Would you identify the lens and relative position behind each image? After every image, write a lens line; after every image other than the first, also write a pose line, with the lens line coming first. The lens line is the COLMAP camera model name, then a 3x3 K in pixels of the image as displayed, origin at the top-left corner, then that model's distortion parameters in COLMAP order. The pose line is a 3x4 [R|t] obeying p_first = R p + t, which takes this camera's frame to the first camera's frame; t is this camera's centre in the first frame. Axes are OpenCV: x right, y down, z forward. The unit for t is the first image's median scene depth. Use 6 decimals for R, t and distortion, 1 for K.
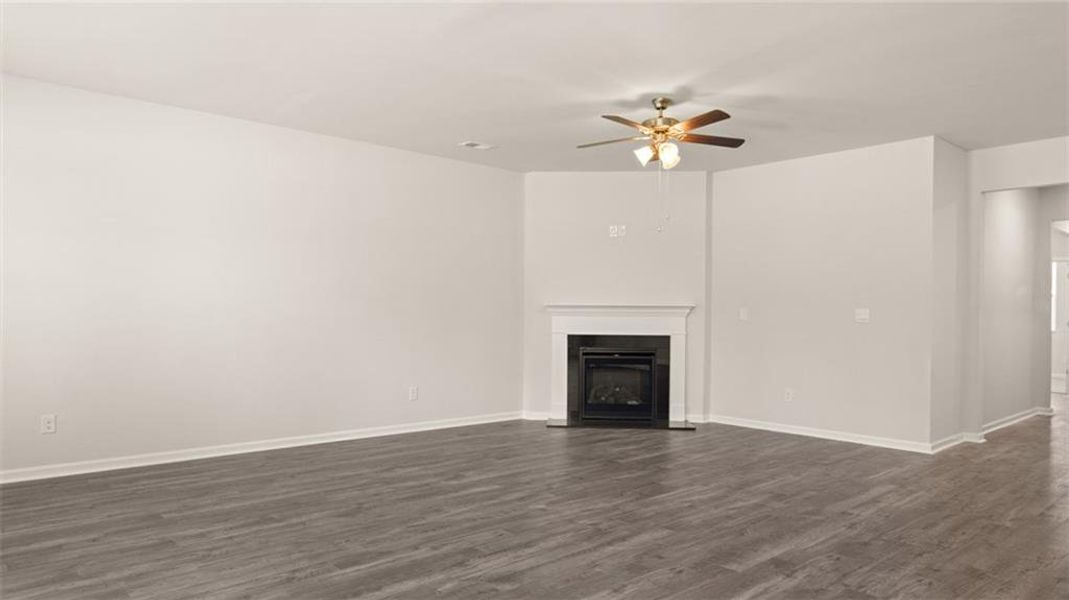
lens RADIAL K [[692.0, 0, 534.5], [0, 692.0, 300.0], [0, 0, 1]] dist [-0.001448, -0.000324]
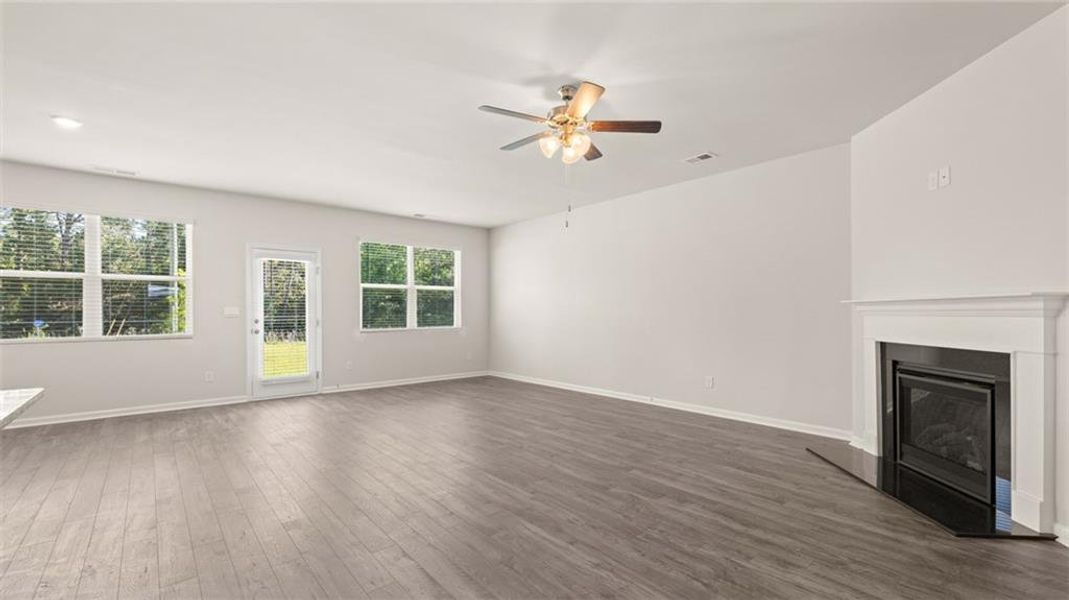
lens RADIAL K [[463.4, 0, 534.5], [0, 463.4, 300.0], [0, 0, 1]] dist [-0.001087, -0.000030]
pose [[-0.026147, -0.033810, -0.999086, 0.553858], [0.017372, 0.999262, -0.034271, 0.017141], [0.999507, -0.018252, -0.025541, 0.653389]]
